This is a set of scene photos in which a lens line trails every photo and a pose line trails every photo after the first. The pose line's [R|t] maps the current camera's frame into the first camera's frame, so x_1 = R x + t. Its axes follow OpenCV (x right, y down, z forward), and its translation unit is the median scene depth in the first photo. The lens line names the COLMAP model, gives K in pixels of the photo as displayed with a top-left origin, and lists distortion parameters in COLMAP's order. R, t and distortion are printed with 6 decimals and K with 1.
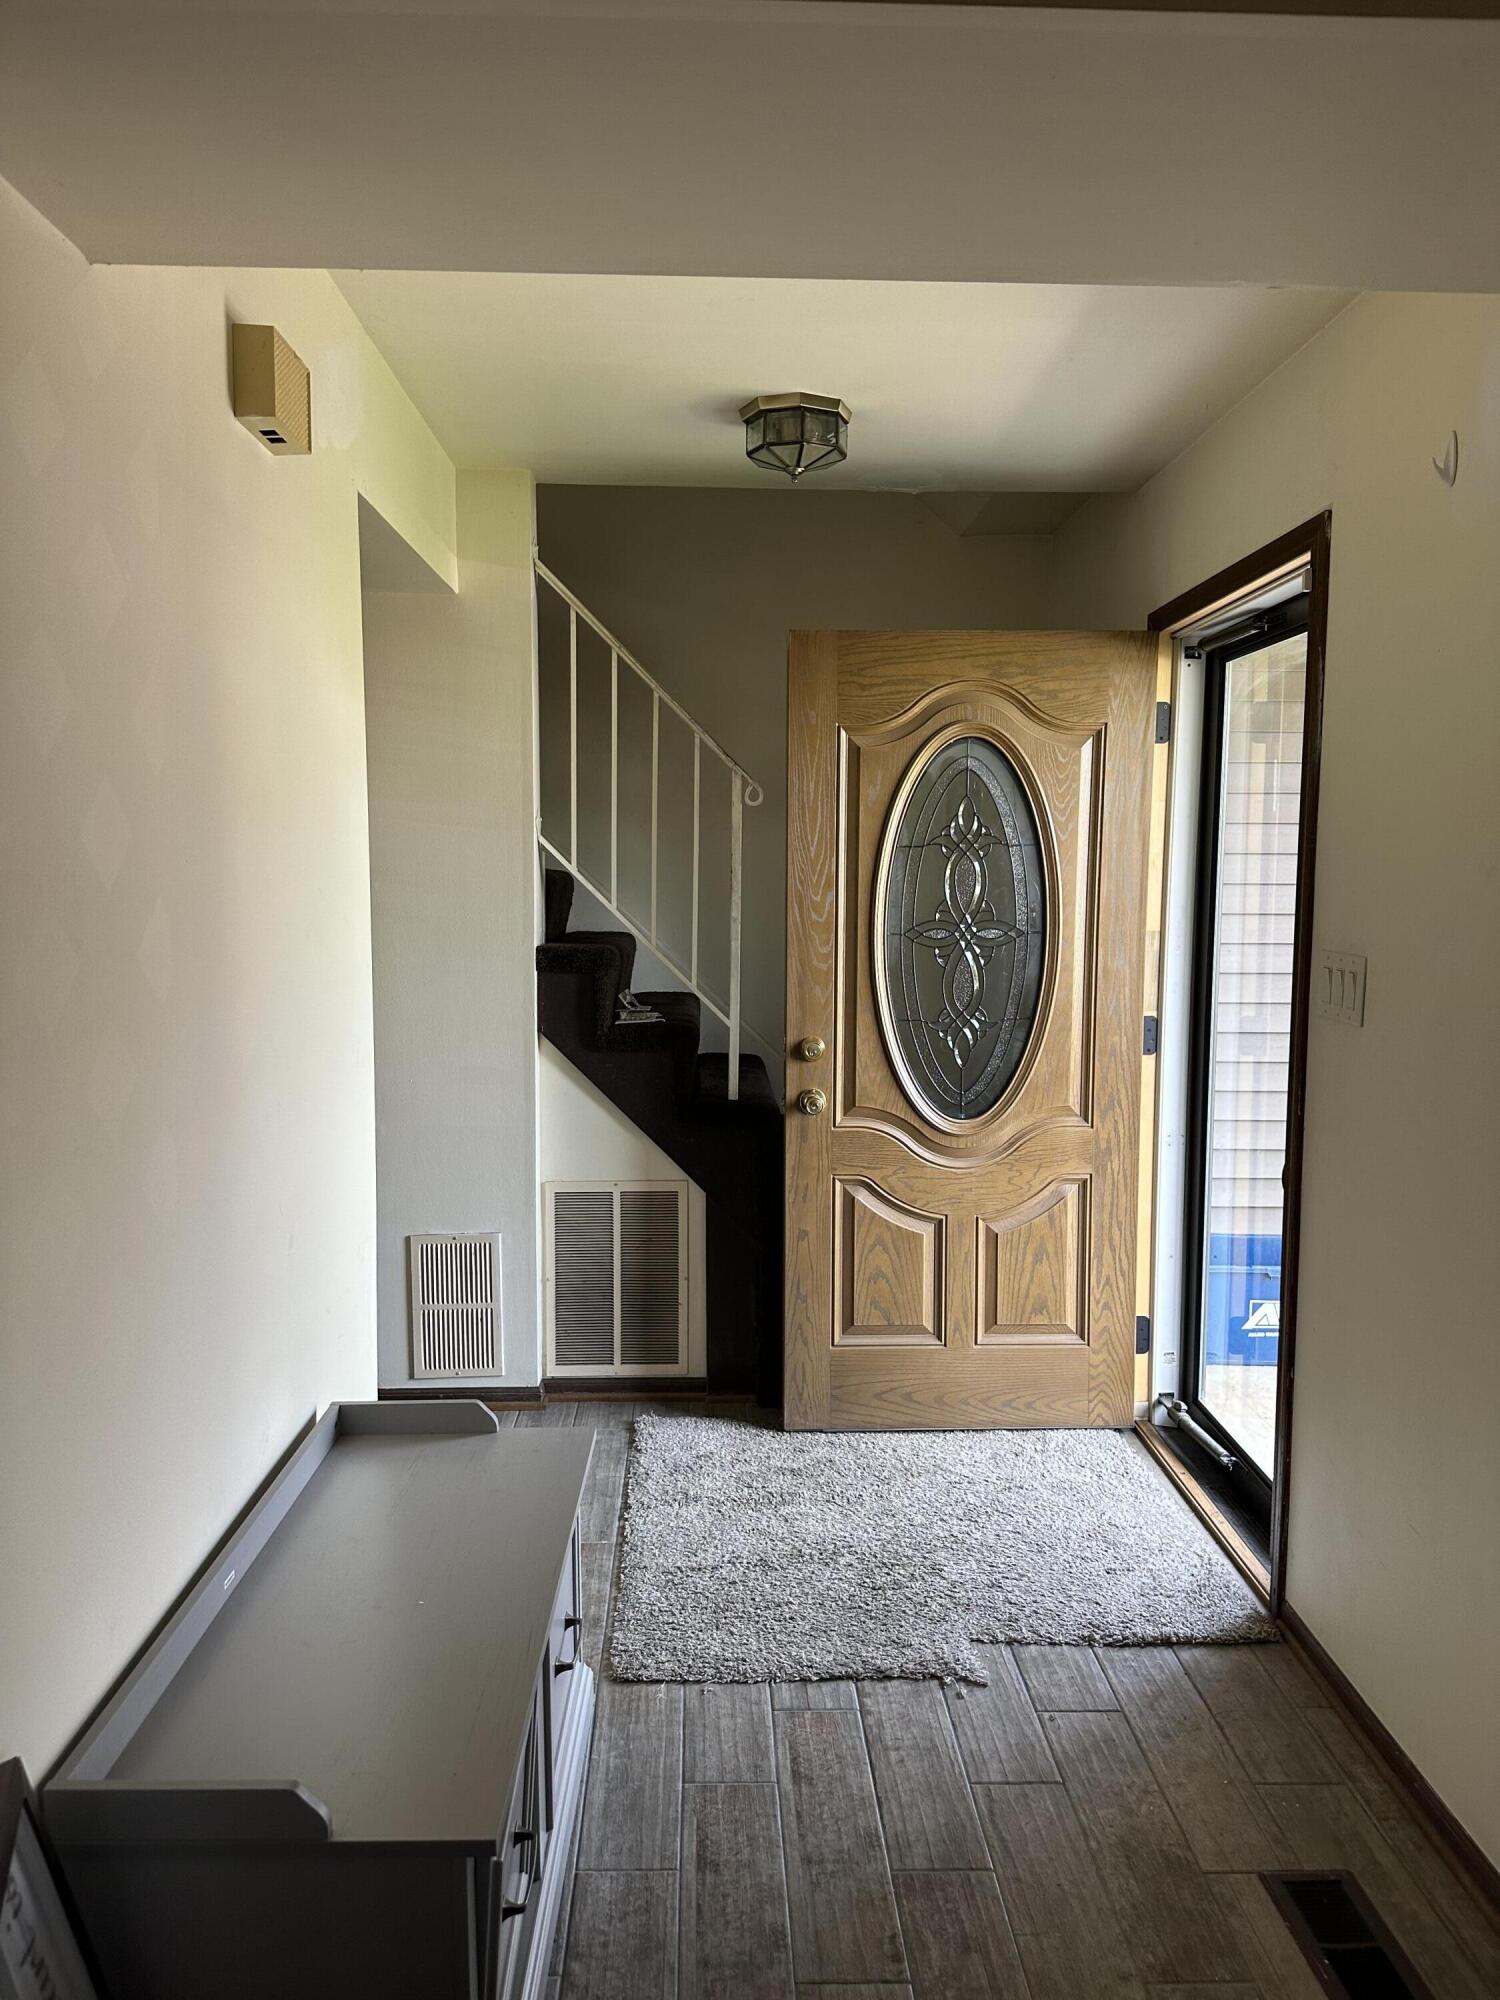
lens RADIAL K [[1408.1, 0, 750.0], [0, 1408.1, 1000.0], [0, 0, 1]] dist [0.058694, -0.067314]
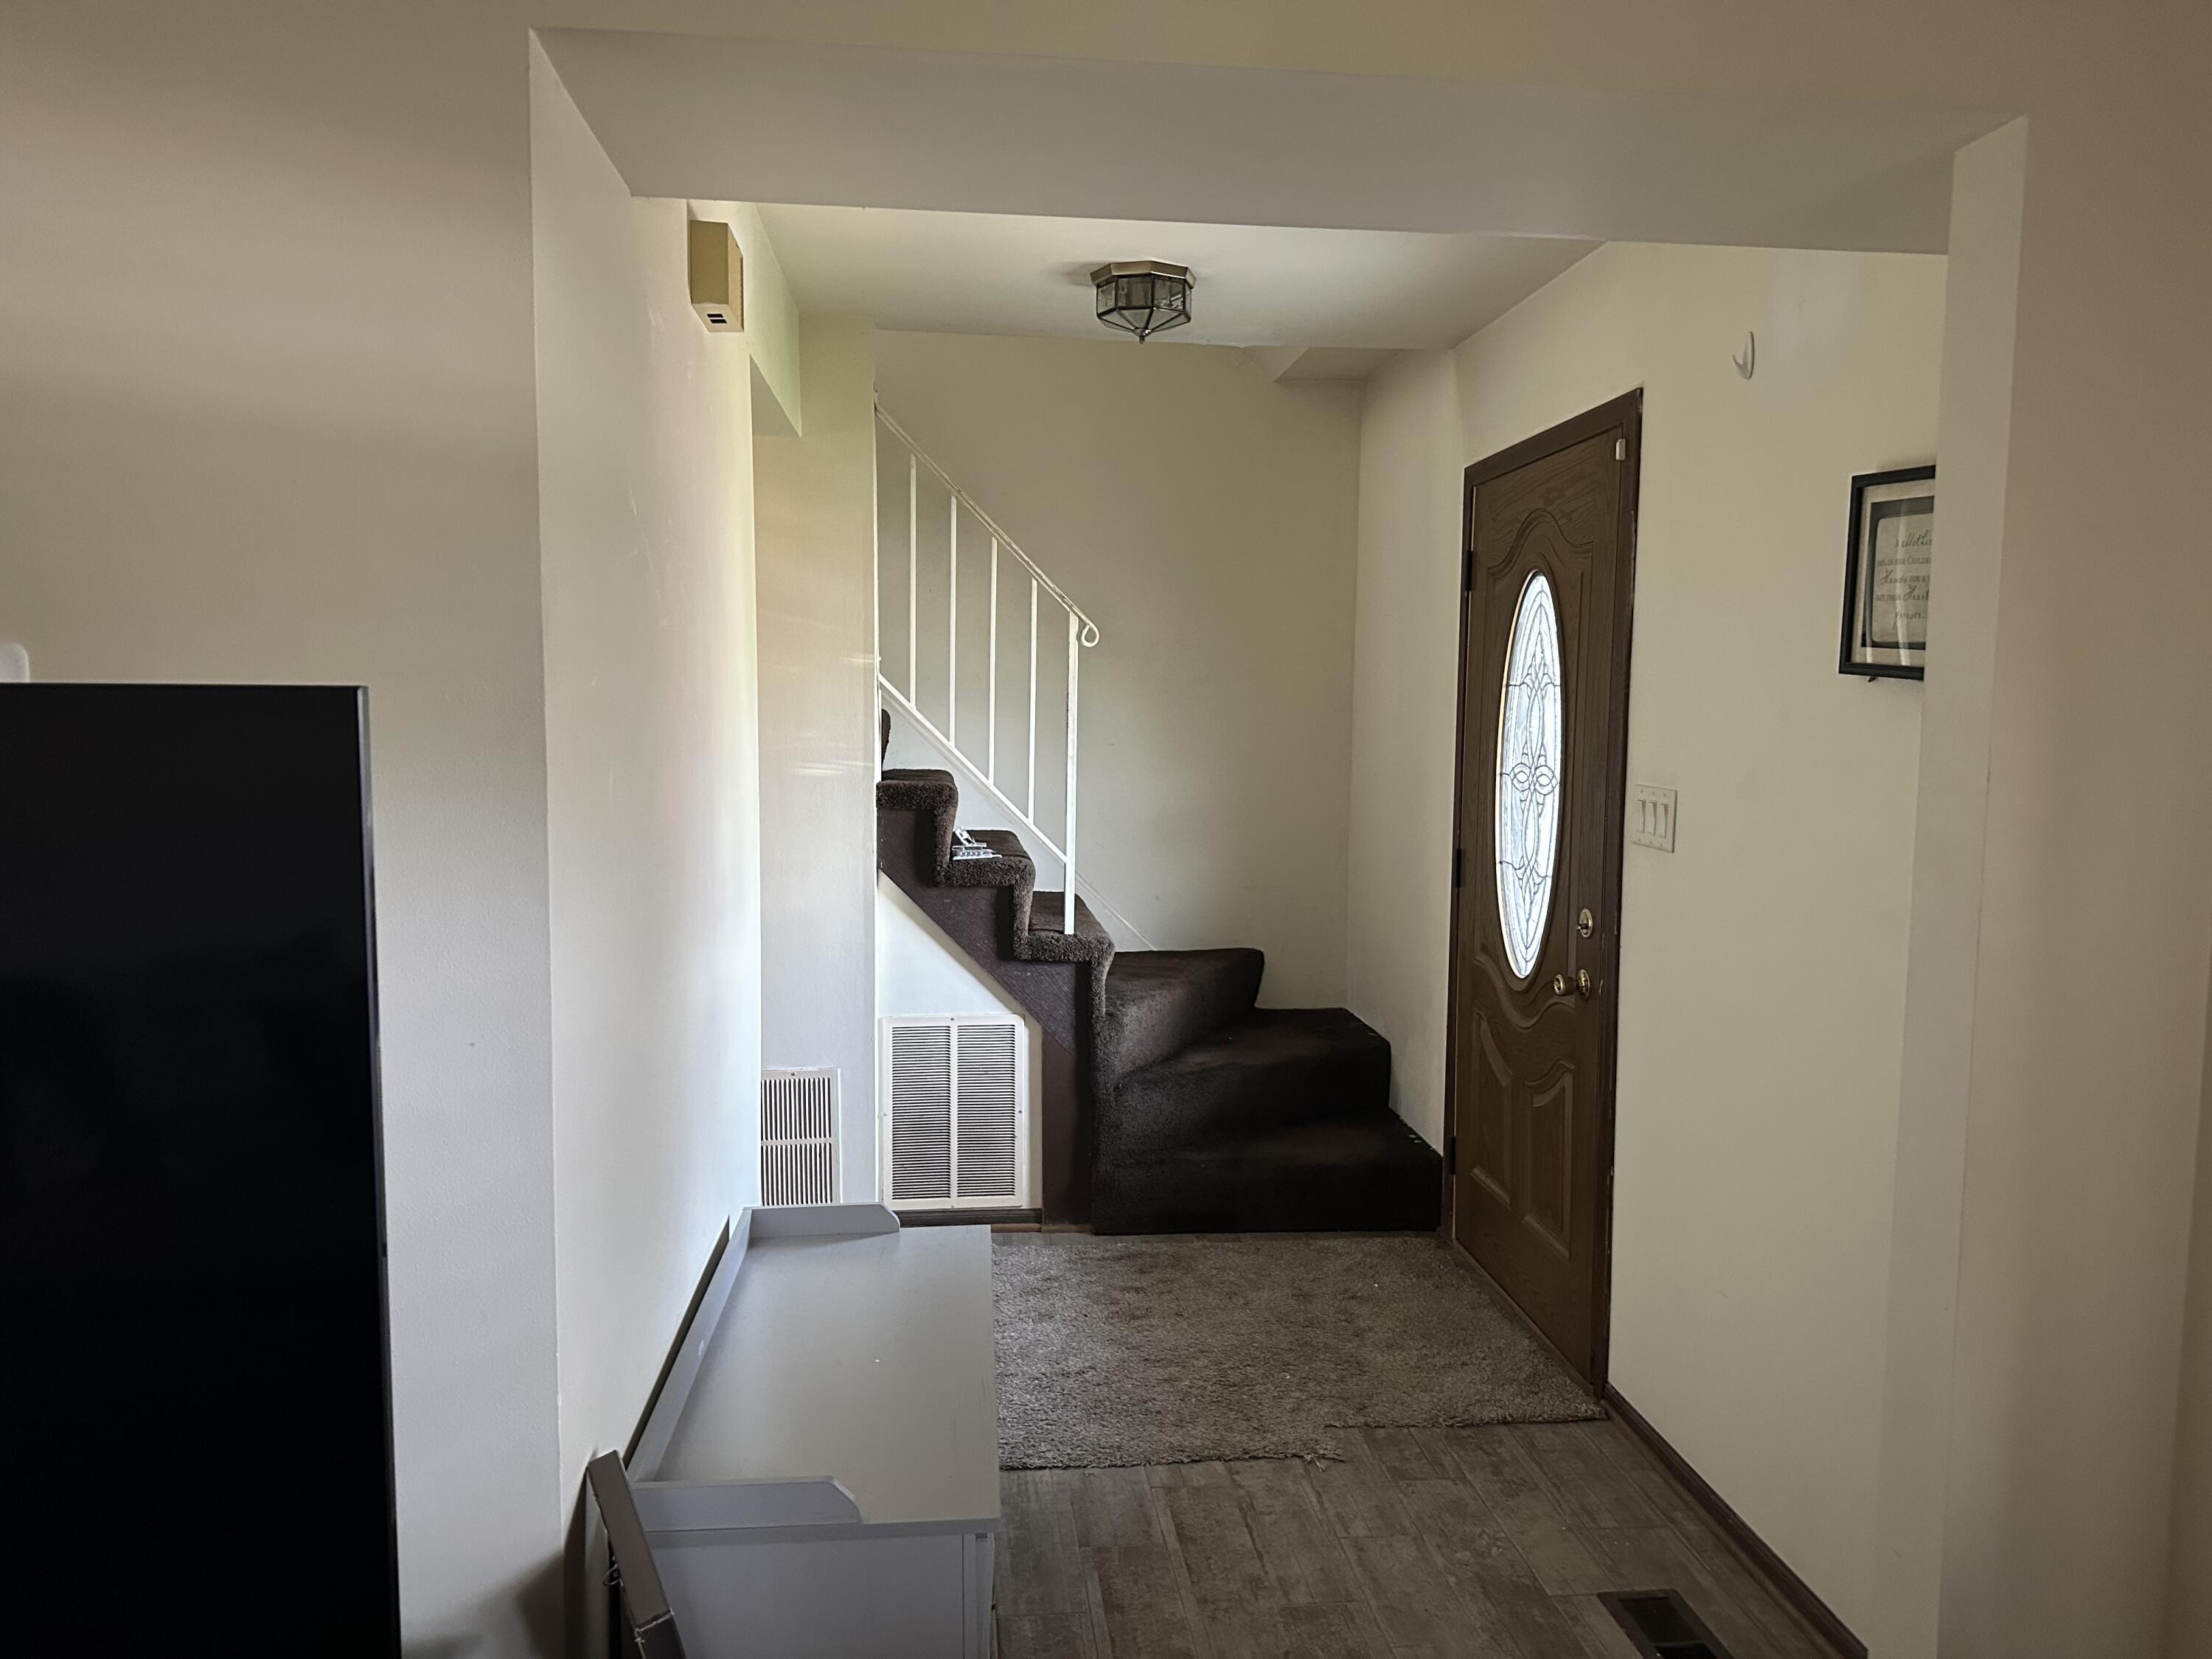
lens RADIAL K [[1556.1, 0, 1106.0], [0, 1556.1, 829.5], [0, 0, 1]] dist [0.118988, -0.201154]
pose [[0.997006, -0.003386, 0.077250, -0.105247], [0.004376, 0.999910, -0.012647, 0.013613], [-0.077200, 0.012947, 0.996932, -0.191760]]
